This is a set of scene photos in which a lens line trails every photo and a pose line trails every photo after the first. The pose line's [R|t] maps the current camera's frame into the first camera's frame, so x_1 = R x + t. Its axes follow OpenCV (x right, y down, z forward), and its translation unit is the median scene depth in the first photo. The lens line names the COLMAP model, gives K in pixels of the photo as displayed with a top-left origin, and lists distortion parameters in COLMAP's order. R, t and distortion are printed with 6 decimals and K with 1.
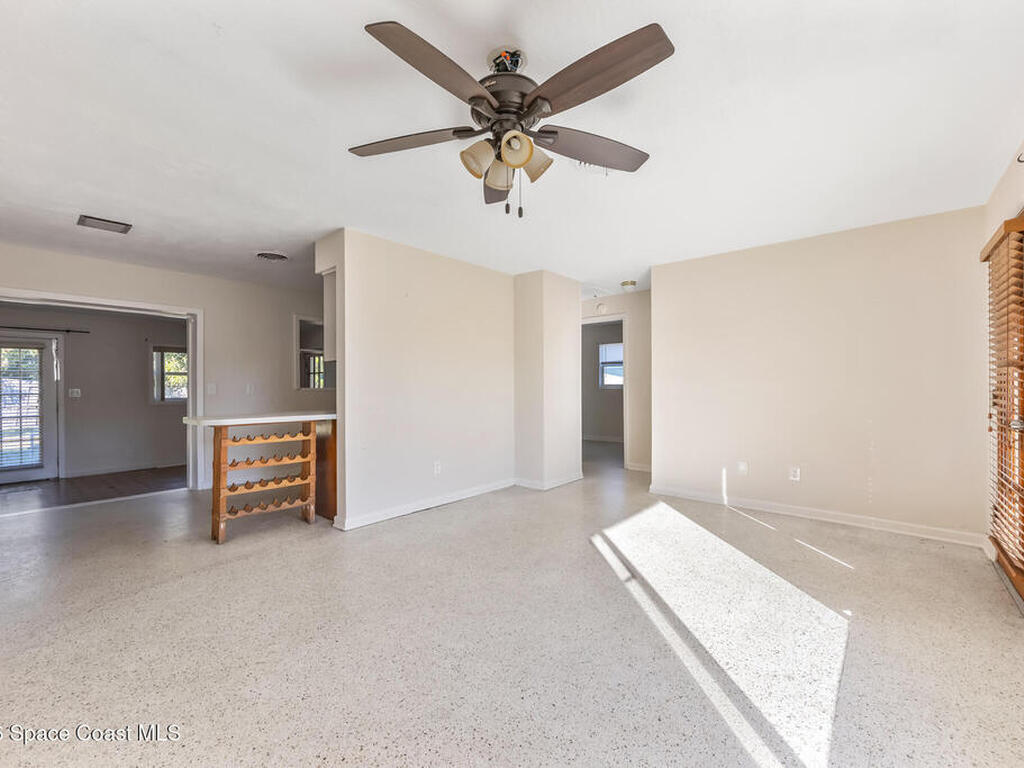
lens RADIAL K [[446.2, 0, 512.0], [0, 446.2, 384.0], [0, 0, 1]] dist [-0.000712, -0.000593]
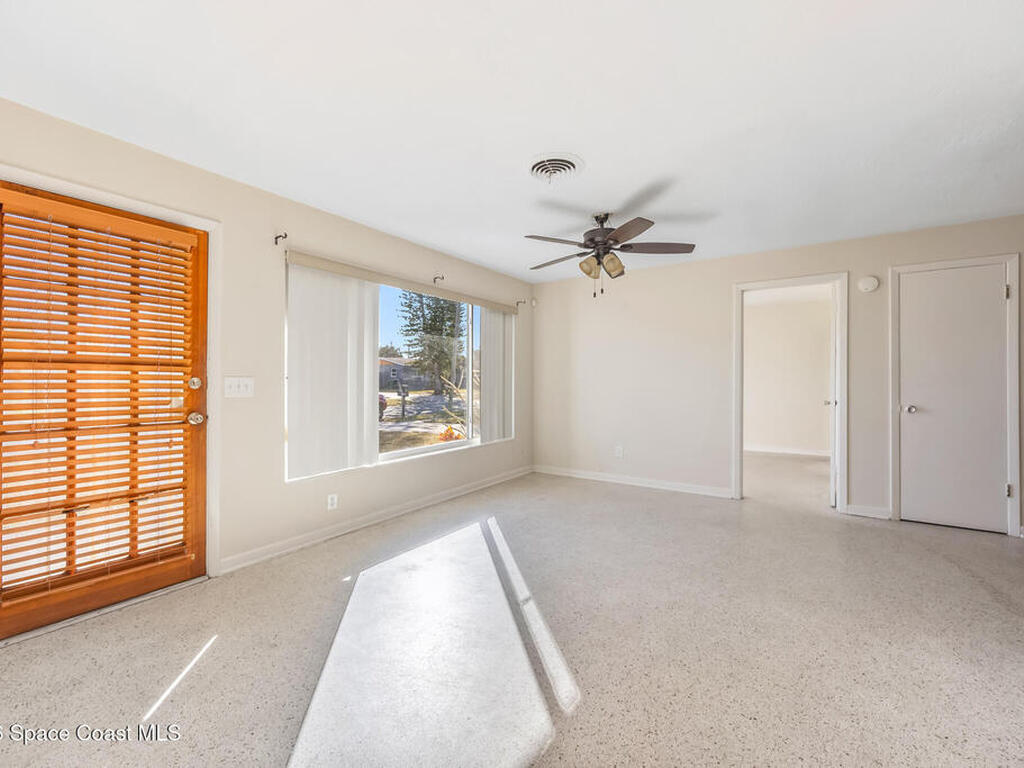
lens RADIAL K [[446.2, 0, 512.0], [0, 446.2, 384.0], [0, 0, 1]] dist [-0.000712, -0.000593]
pose [[-0.992806, 0.002155, -0.119716, 0.392794], [0.002382, 0.999996, -0.001752, 0.005623], [0.119712, -0.002024, -0.992807, 1.875233]]
